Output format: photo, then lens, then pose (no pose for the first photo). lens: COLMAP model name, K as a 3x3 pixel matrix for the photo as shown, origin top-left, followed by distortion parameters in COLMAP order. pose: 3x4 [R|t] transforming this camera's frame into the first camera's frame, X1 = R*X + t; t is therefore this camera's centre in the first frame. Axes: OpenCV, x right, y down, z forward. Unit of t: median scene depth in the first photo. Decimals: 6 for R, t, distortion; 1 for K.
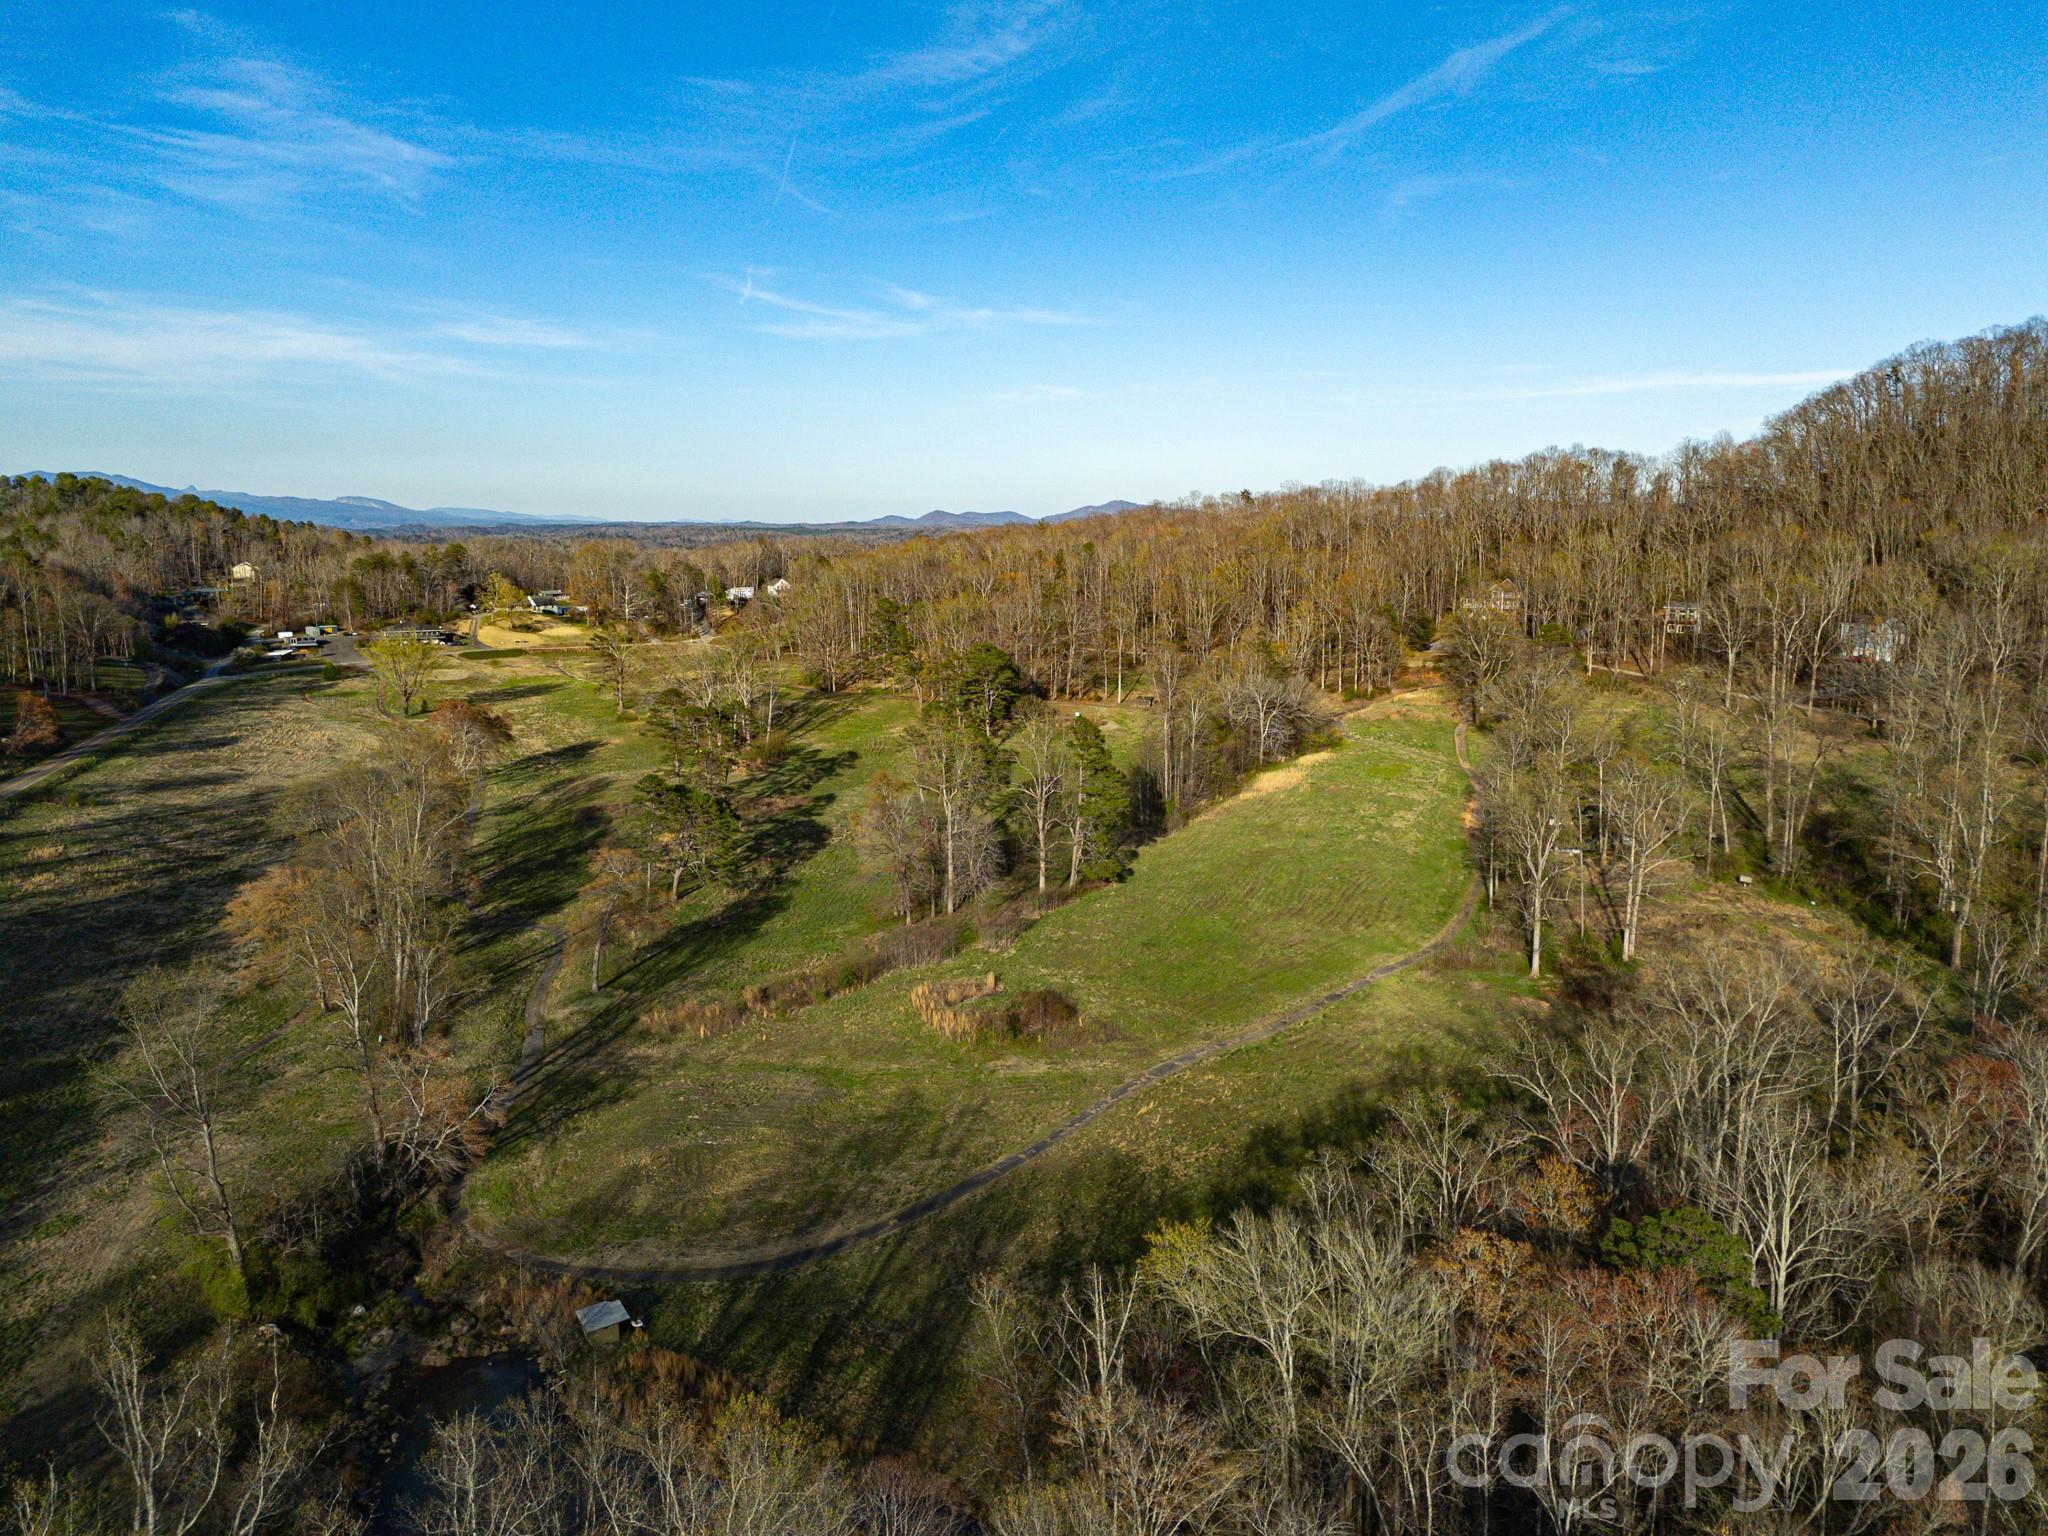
lens RADIAL K [[1484.6, 0, 1025.0], [0, 1484.6, 784.7], [0, 0, 1]] dist [0.067605, -0.071380]
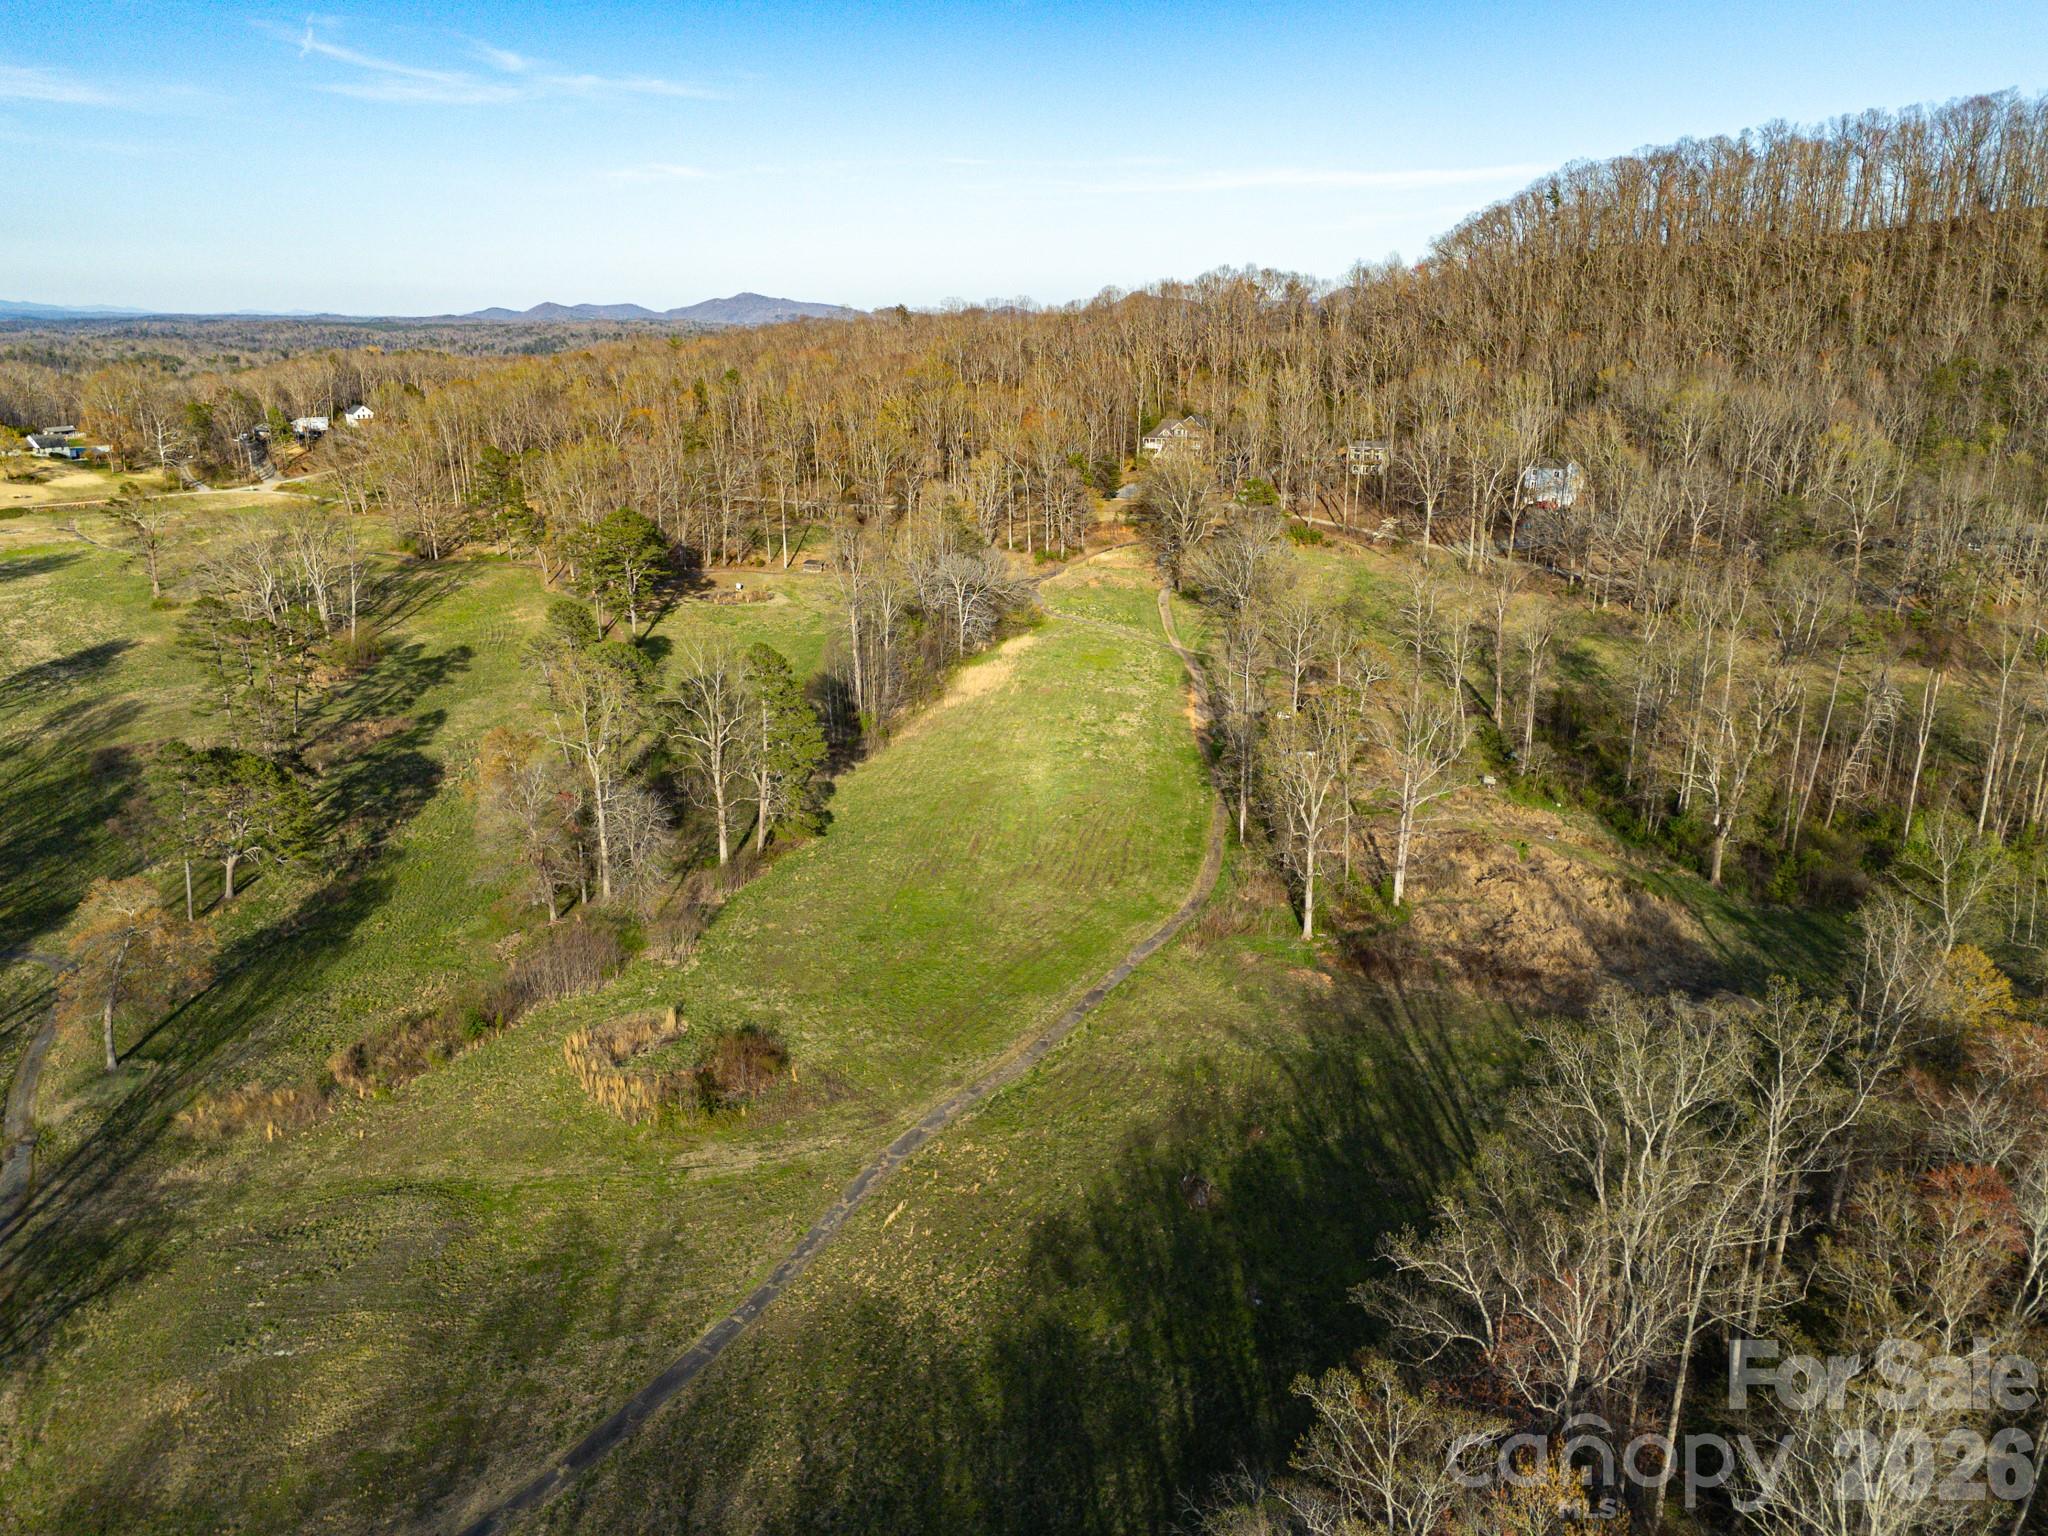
lens RADIAL K [[1484.6, 0, 1023.9], [0, 1484.6, 775.2], [0, 0, 1]] dist [0.067605, -0.071380]
pose [[0.972282, -0.067269, 0.223925, -0.006242], [0.039216, 0.991069, 0.127451, -0.055963], [-0.230499, -0.115137, 0.966237, 0.138533]]
